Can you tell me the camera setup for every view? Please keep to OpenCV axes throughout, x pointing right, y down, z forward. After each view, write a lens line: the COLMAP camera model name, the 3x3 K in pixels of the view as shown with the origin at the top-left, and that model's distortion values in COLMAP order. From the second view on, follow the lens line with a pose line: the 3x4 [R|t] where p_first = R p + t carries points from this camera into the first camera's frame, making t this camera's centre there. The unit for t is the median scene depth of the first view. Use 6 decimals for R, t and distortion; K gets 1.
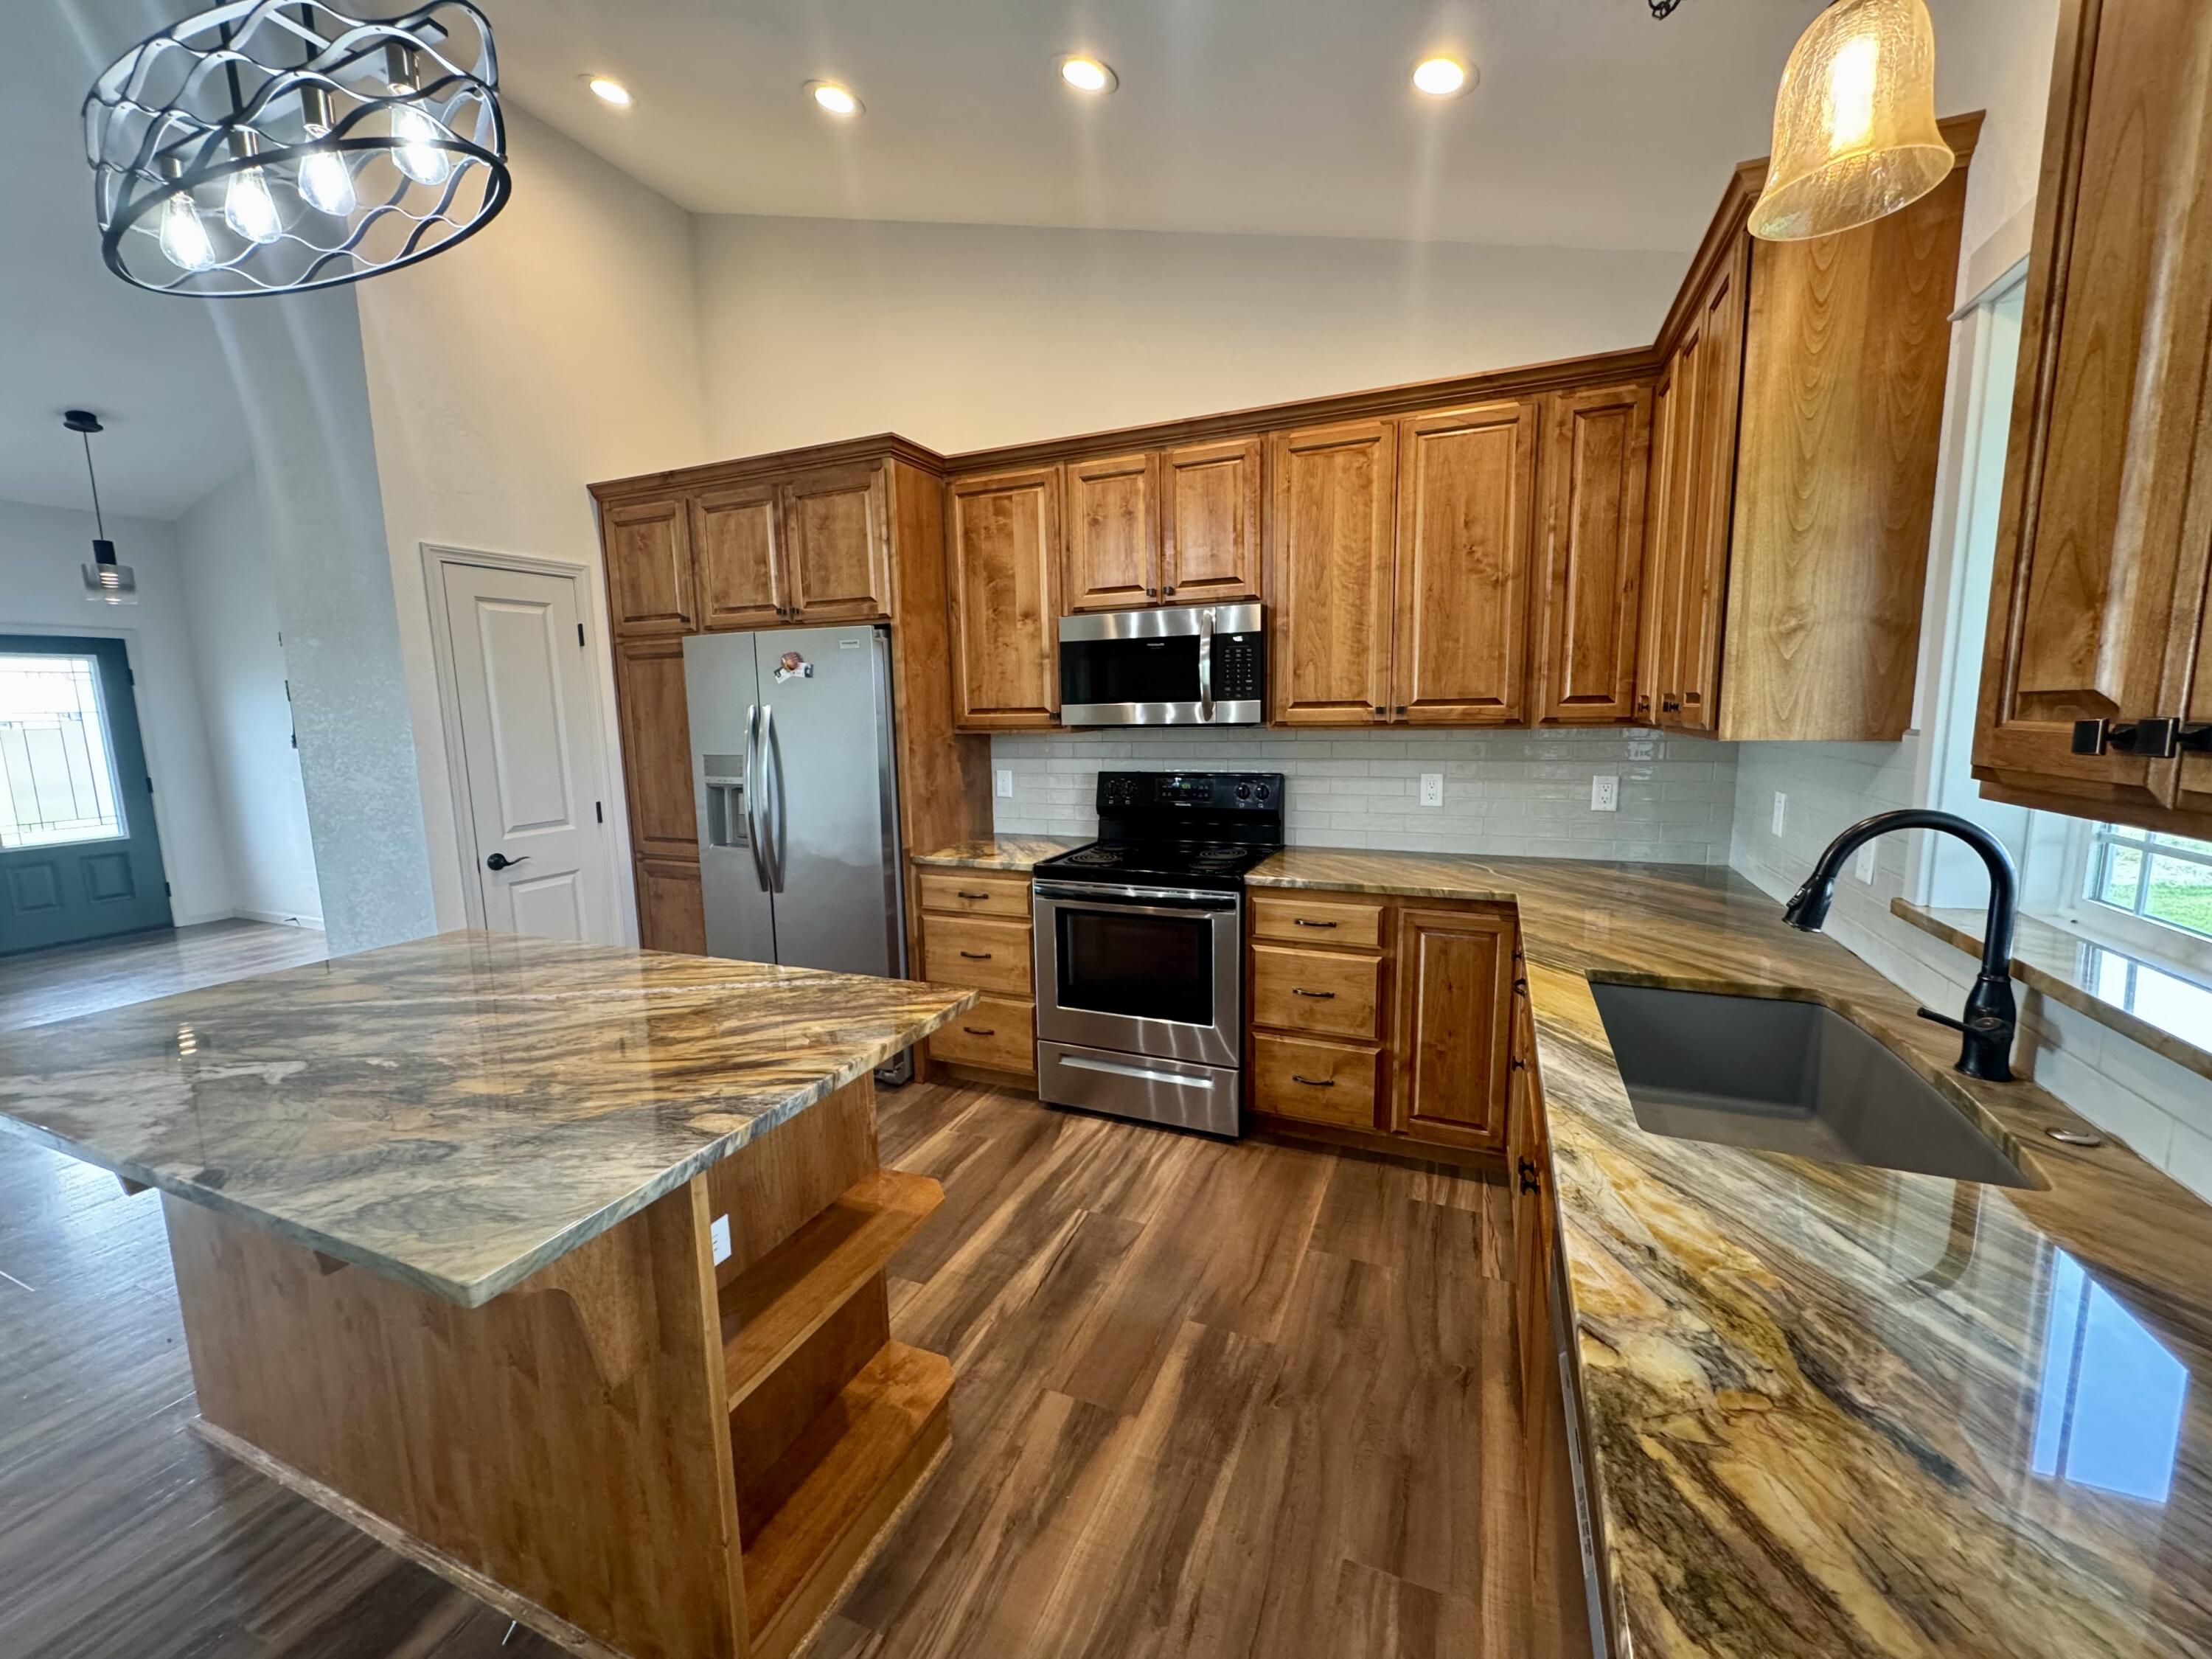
lens RADIAL K [[878.2, 0, 1102.5], [0, 878.2, 827.8], [0, 0, 1]] dist [-0.003613, 0.000375]
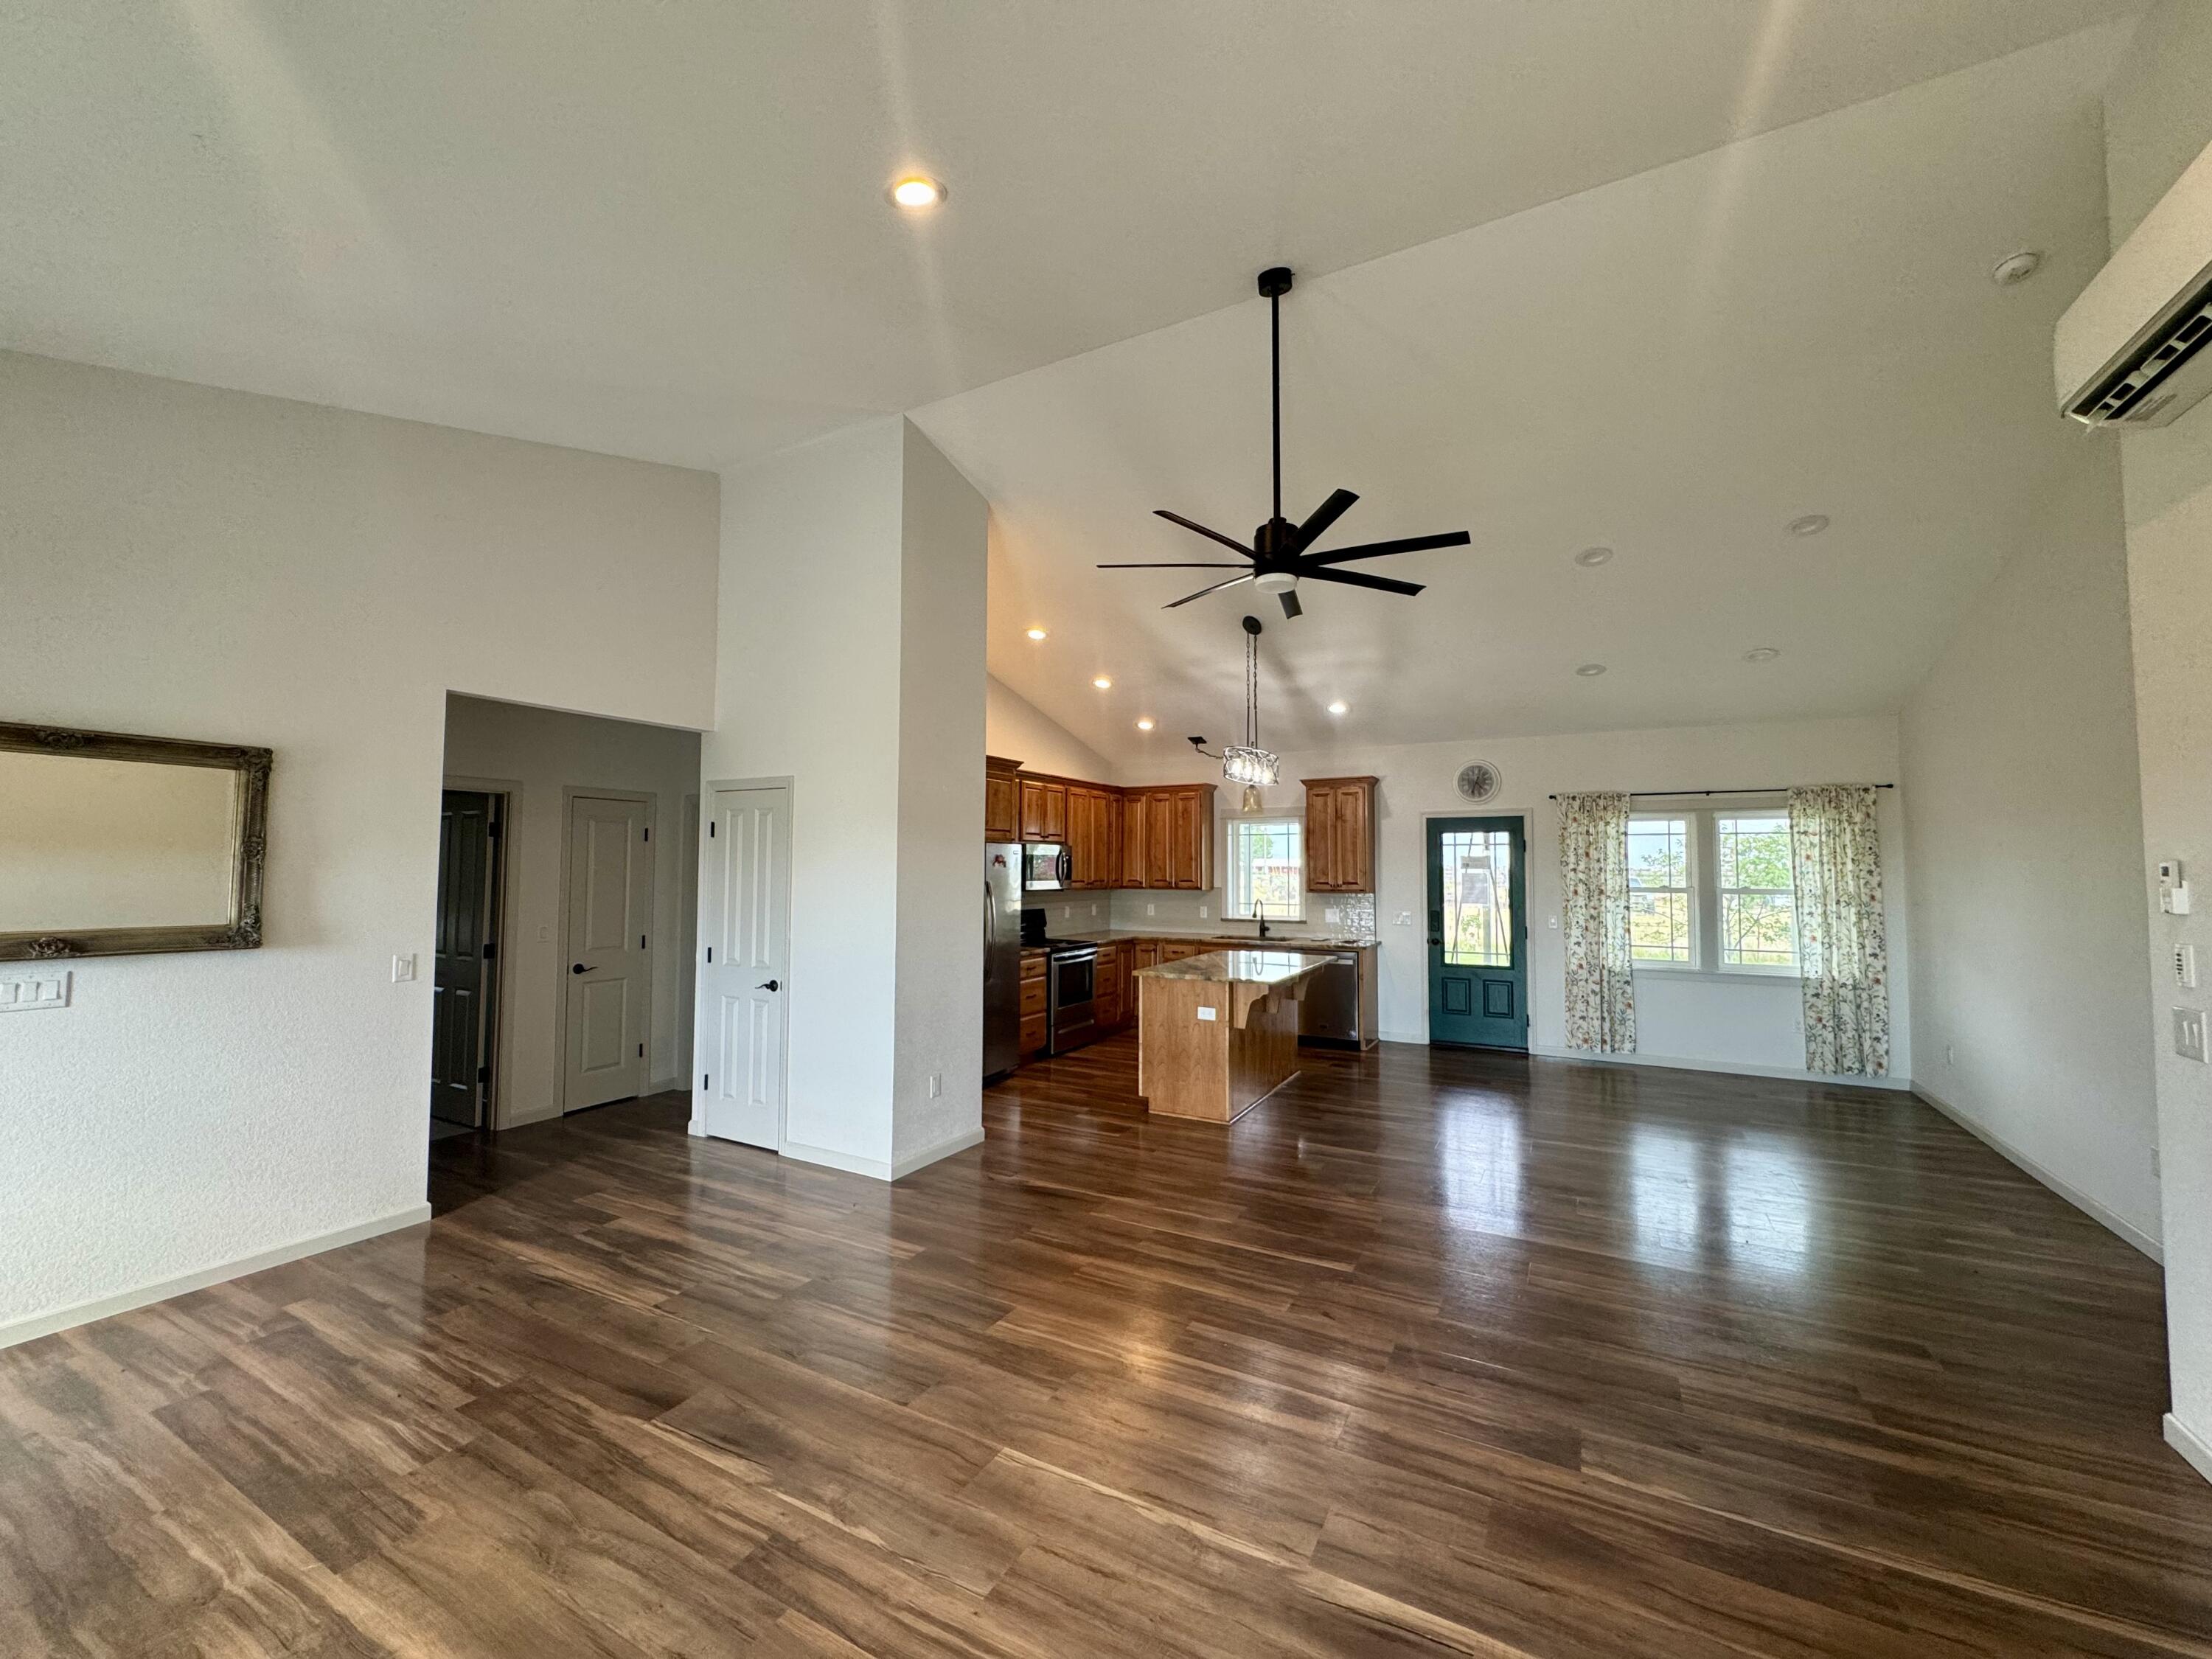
lens RADIAL K [[878.2, 0, 1110.2], [0, 878.2, 832.2], [0, 0, 1]] dist [-0.003613, 0.000375]
pose [[0.093762, 0.059769, 0.993799, -2.794711], [0.132632, 0.988549, -0.071967, -0.088656], [-0.986721, 0.138557, 0.084762, 0.695328]]
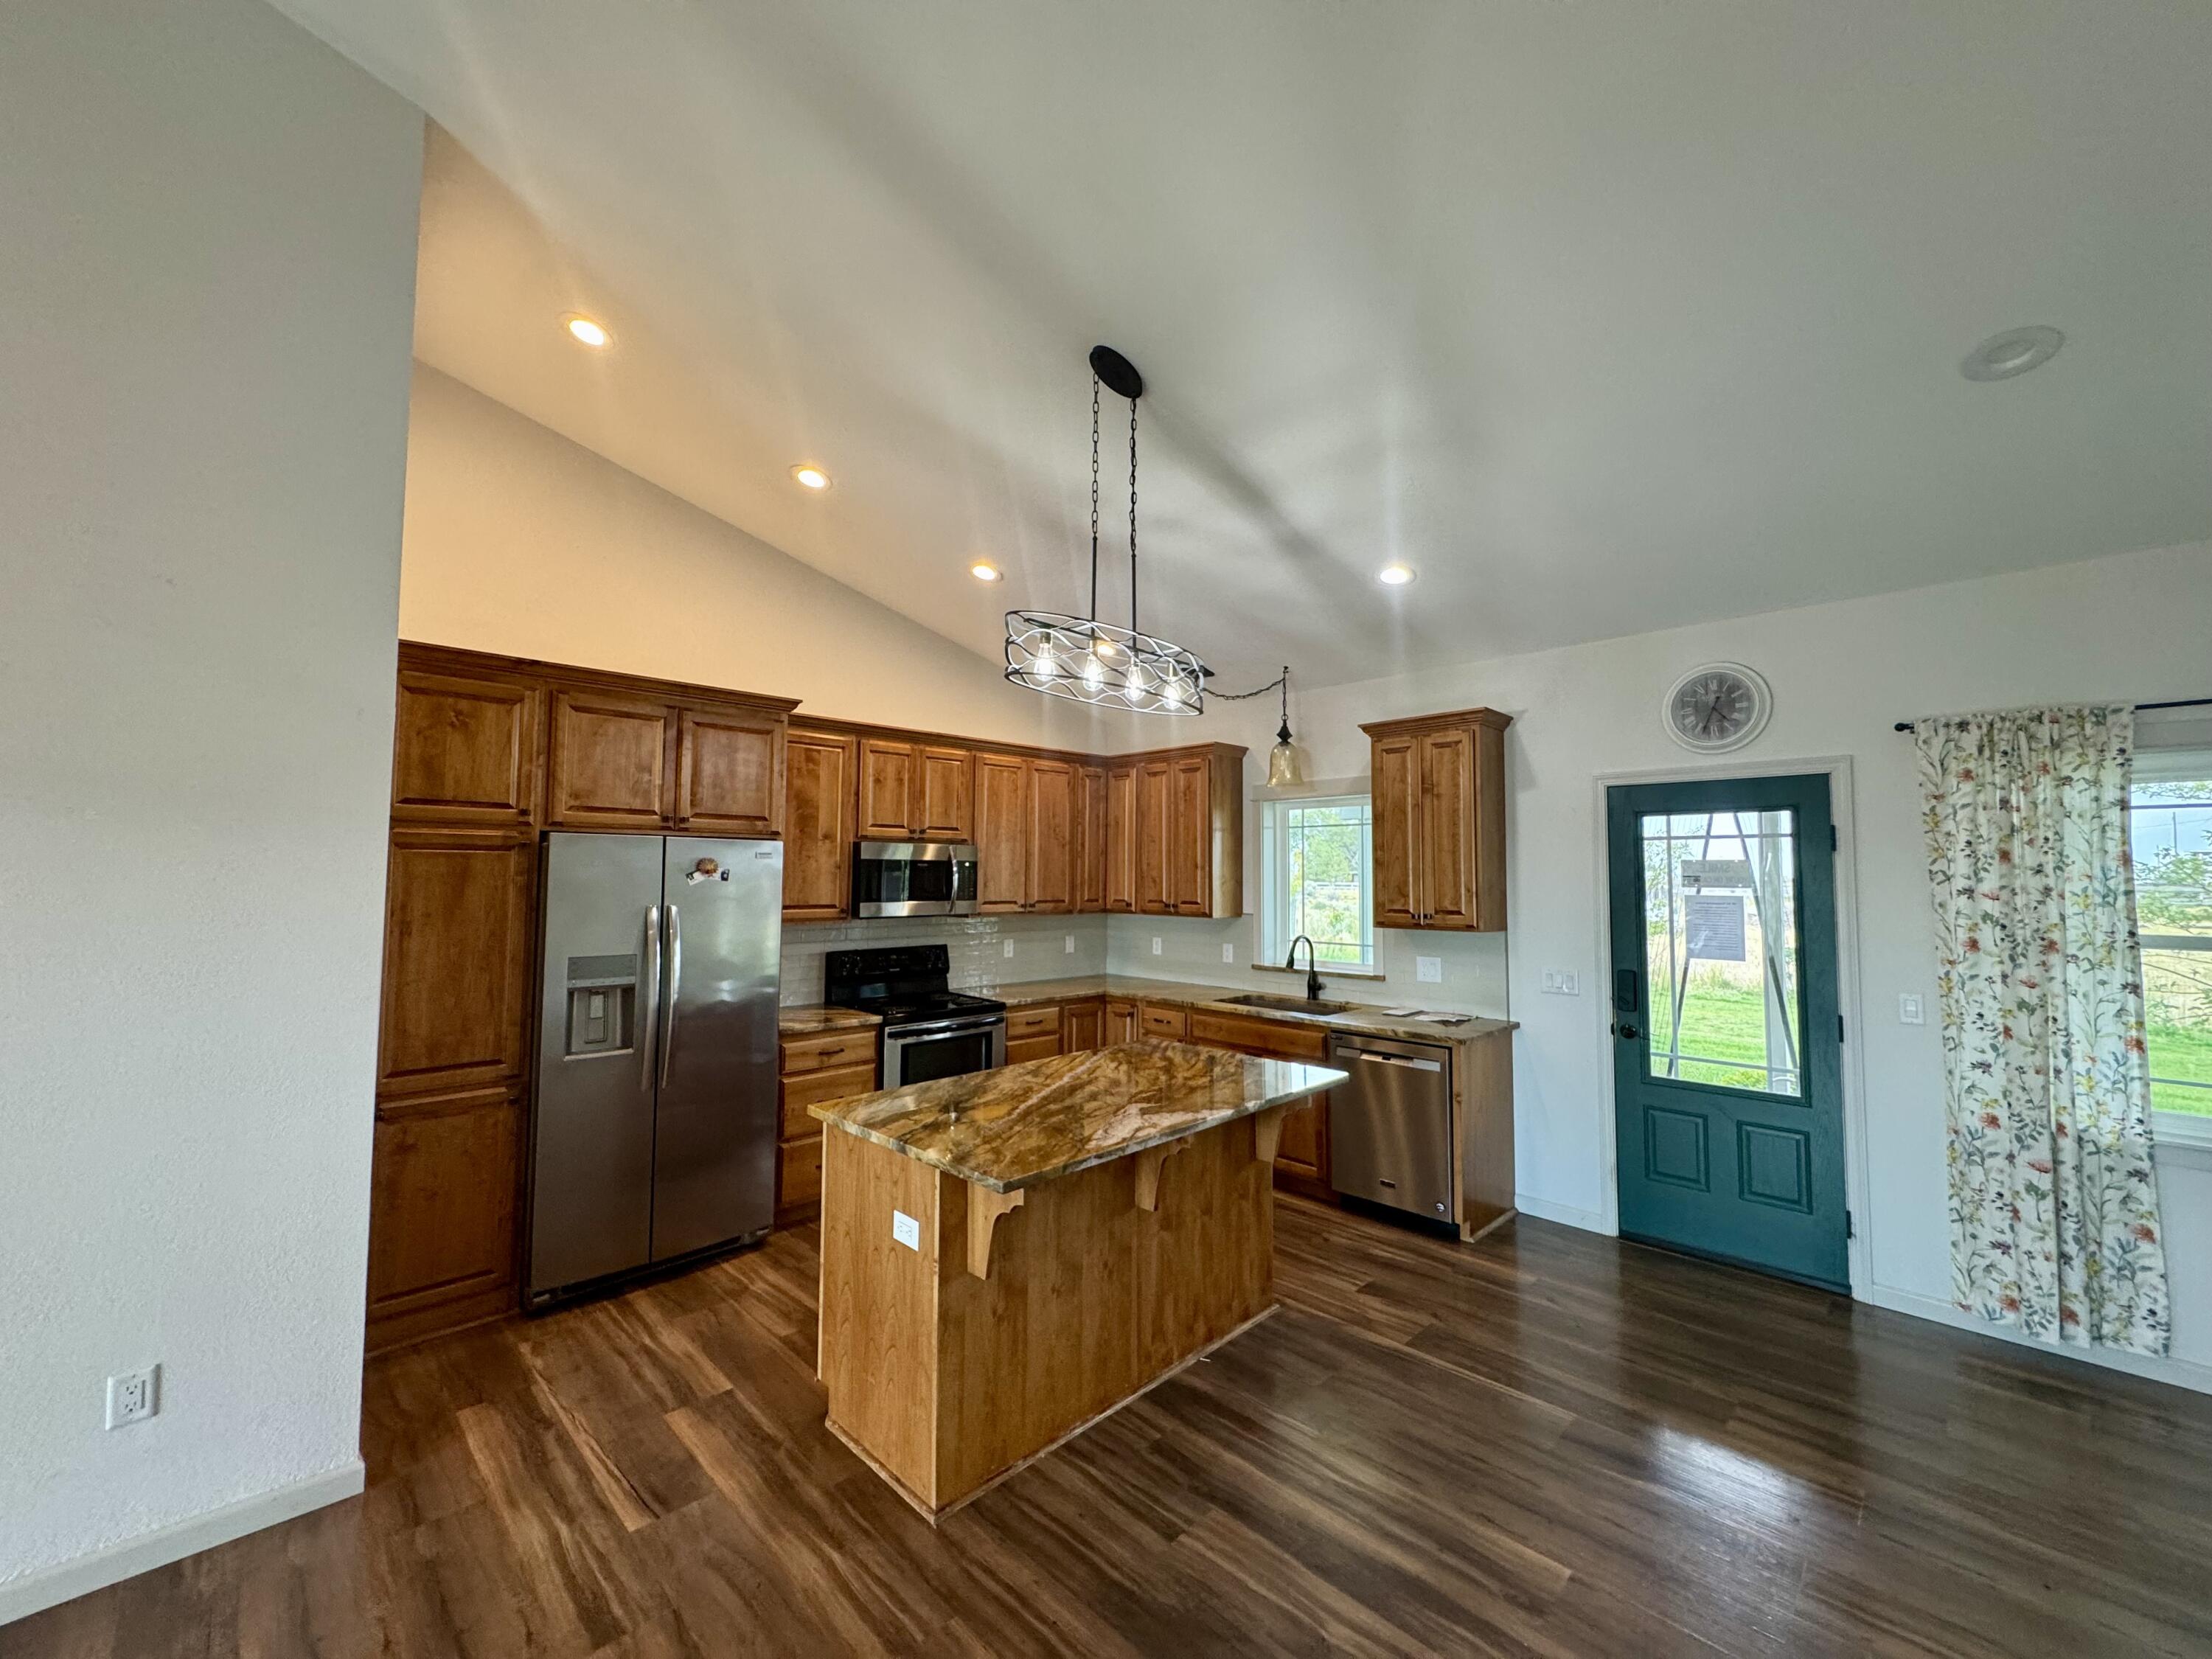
lens RADIAL K [[878.2, 0, 1106.4], [0, 878.2, 828.2], [0, 0, 1]] dist [-0.003613, 0.000375]
pose [[0.372387, 0.071647, 0.925308, -1.456184], [0.114574, 0.985840, -0.122444, -0.050372], [-0.920978, 0.151613, 0.358905, 0.145805]]
